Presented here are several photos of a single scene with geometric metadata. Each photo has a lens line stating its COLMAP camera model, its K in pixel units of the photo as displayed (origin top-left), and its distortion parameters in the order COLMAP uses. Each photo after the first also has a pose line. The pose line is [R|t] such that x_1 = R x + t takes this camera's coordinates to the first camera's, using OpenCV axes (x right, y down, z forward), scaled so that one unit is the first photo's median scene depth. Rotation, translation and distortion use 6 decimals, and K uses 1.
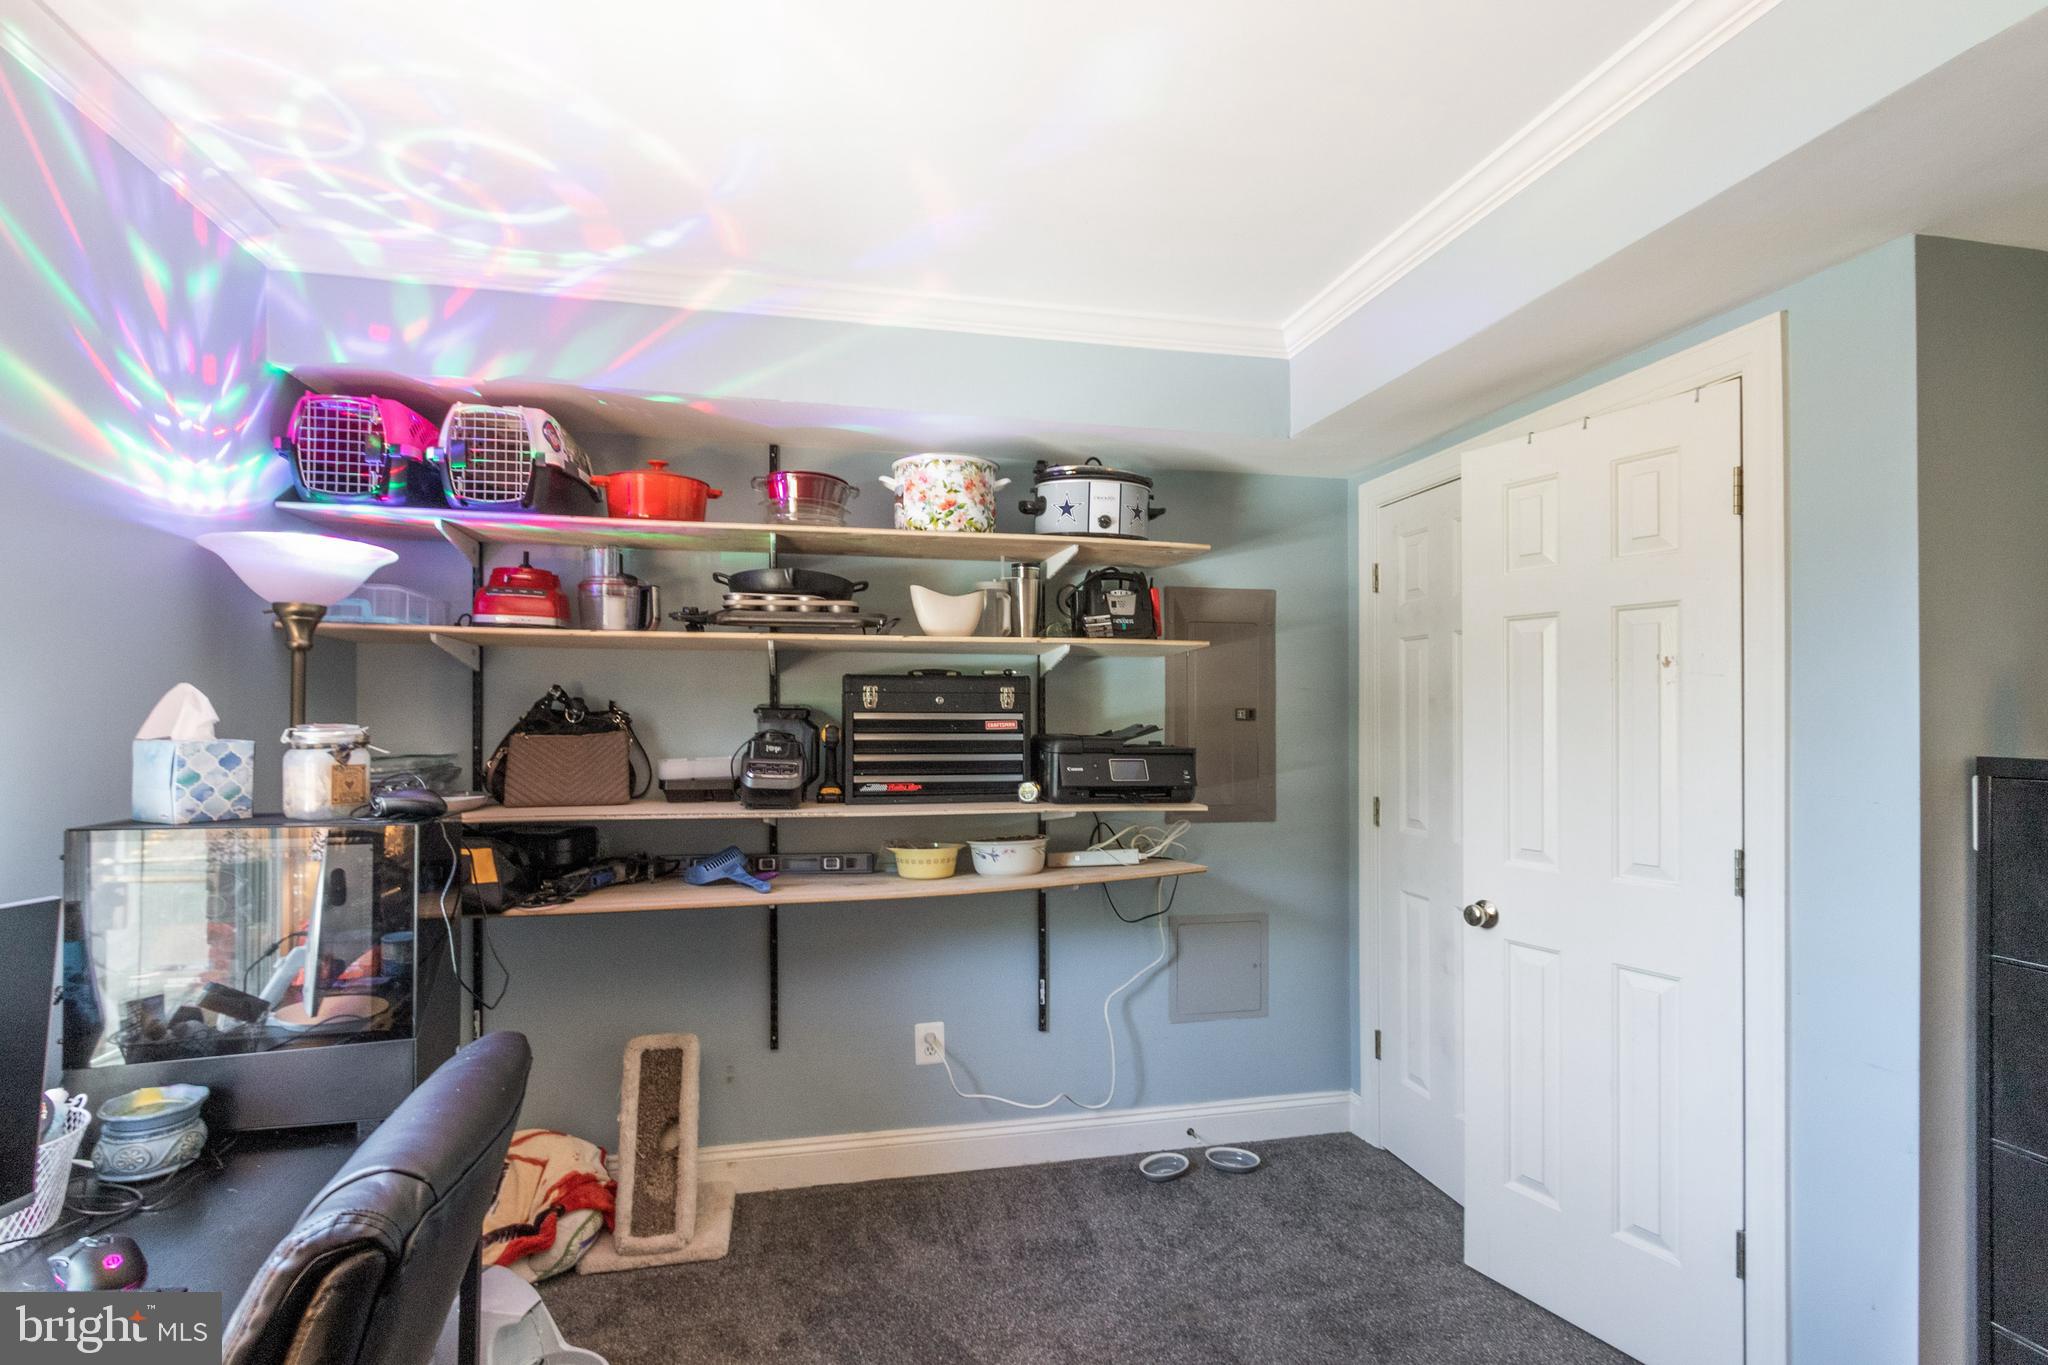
lens RADIAL K [[937.4, 0, 1013.4], [0, 937.4, 713.8], [0, 0, 1]] dist [0.000755, -0.000387]
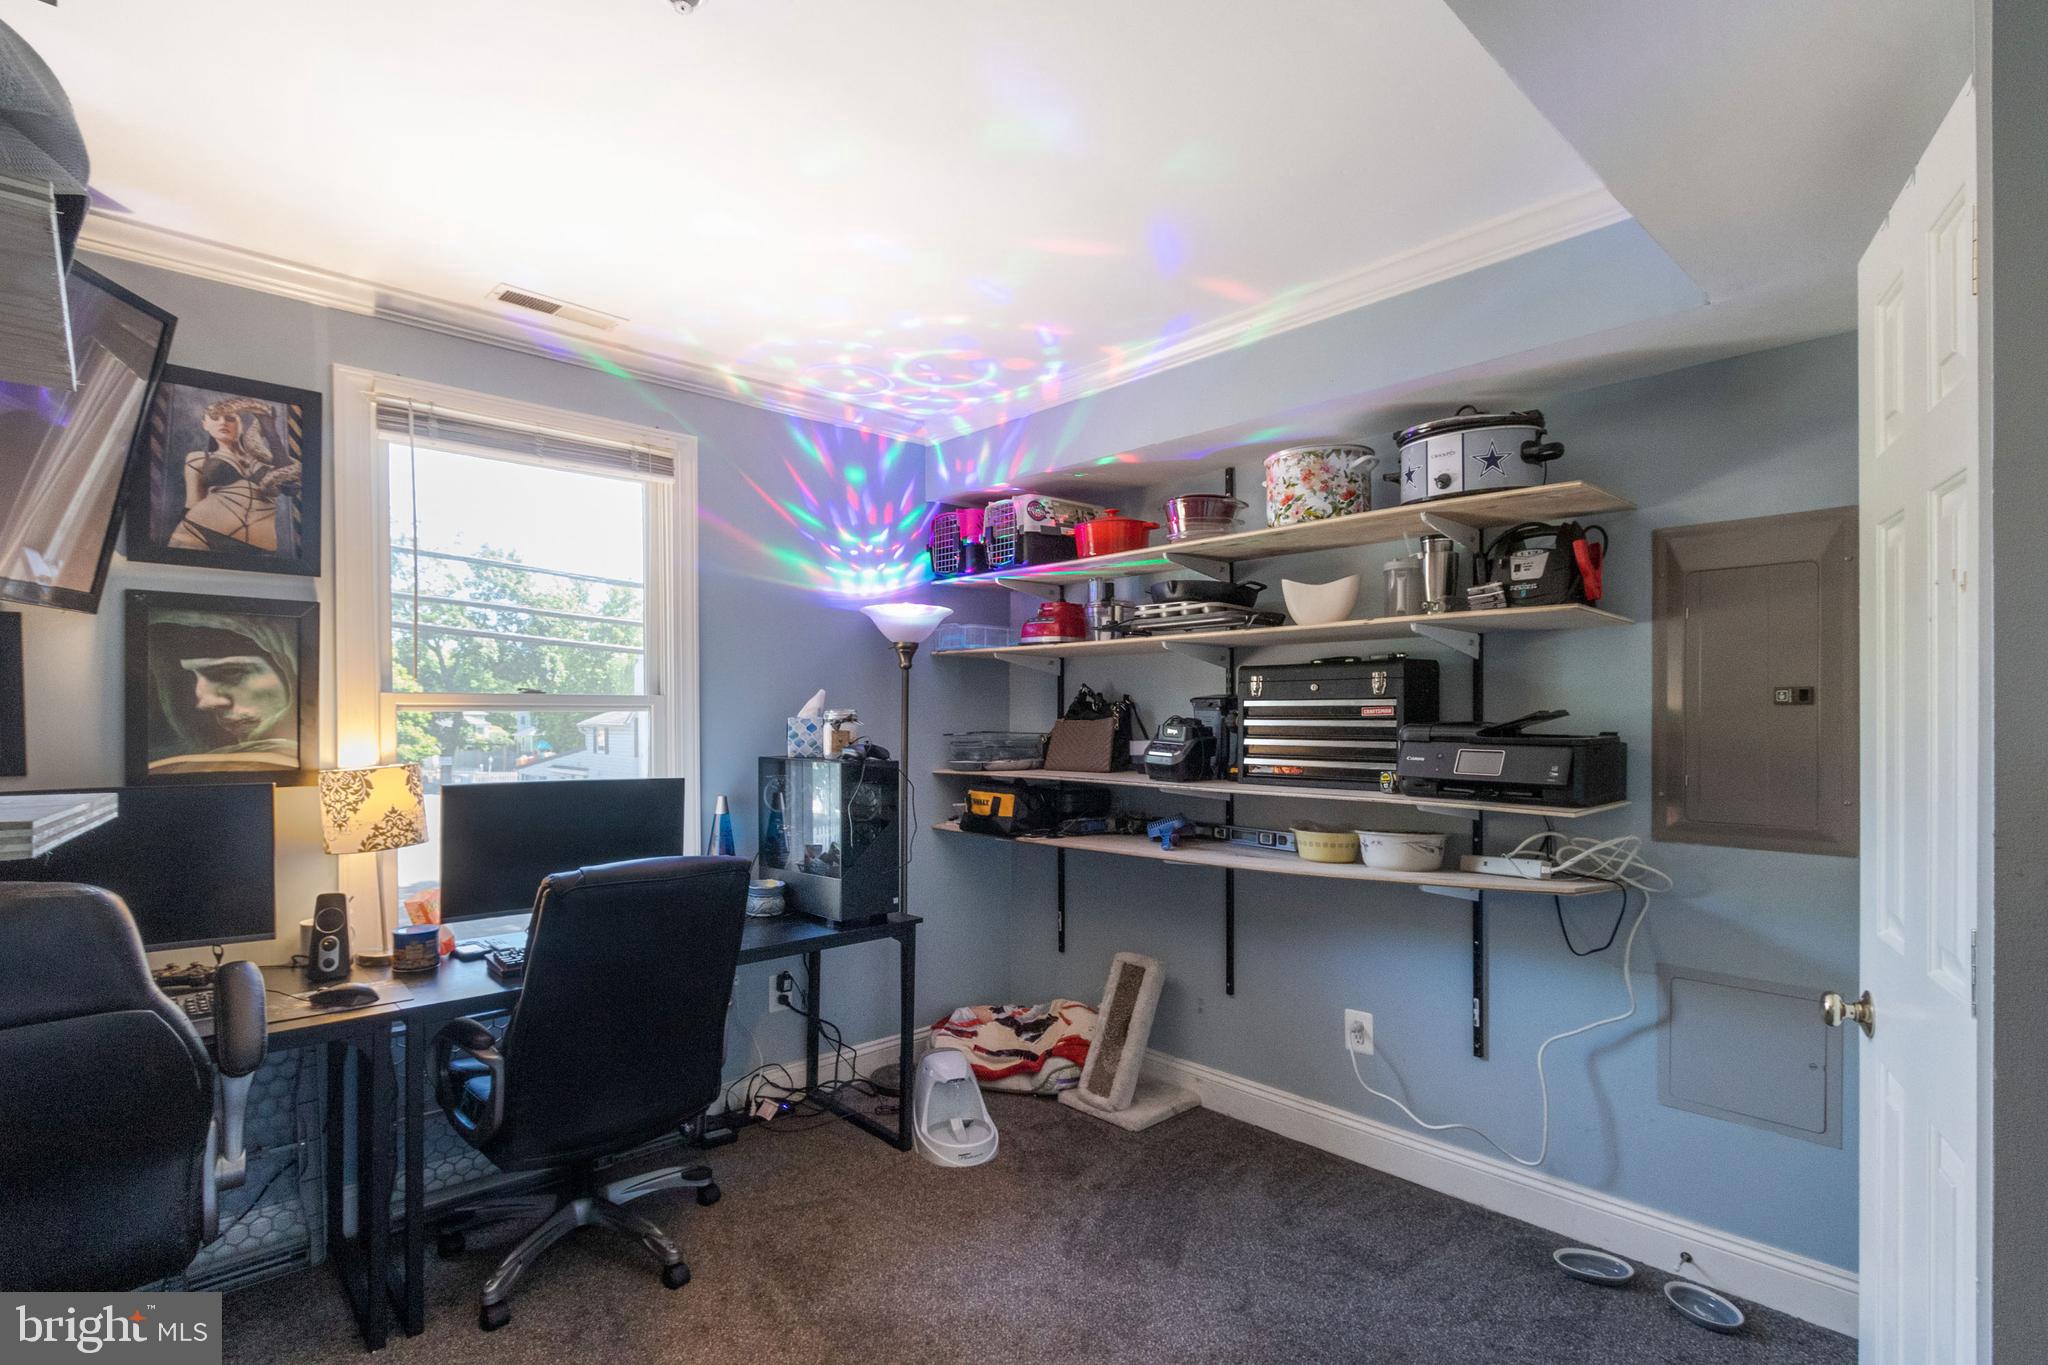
lens RADIAL K [[989.2, 0, 1021.4], [0, 989.2, 723.4], [0, 0, 1]] dist [0.000053, 0.000101]
pose [[0.514297, 0.005493, -0.857595, 0.693564], [0.005185, 0.999941, 0.009514, 0.013403], [0.857596, -0.009340, 0.514238, 0.172155]]
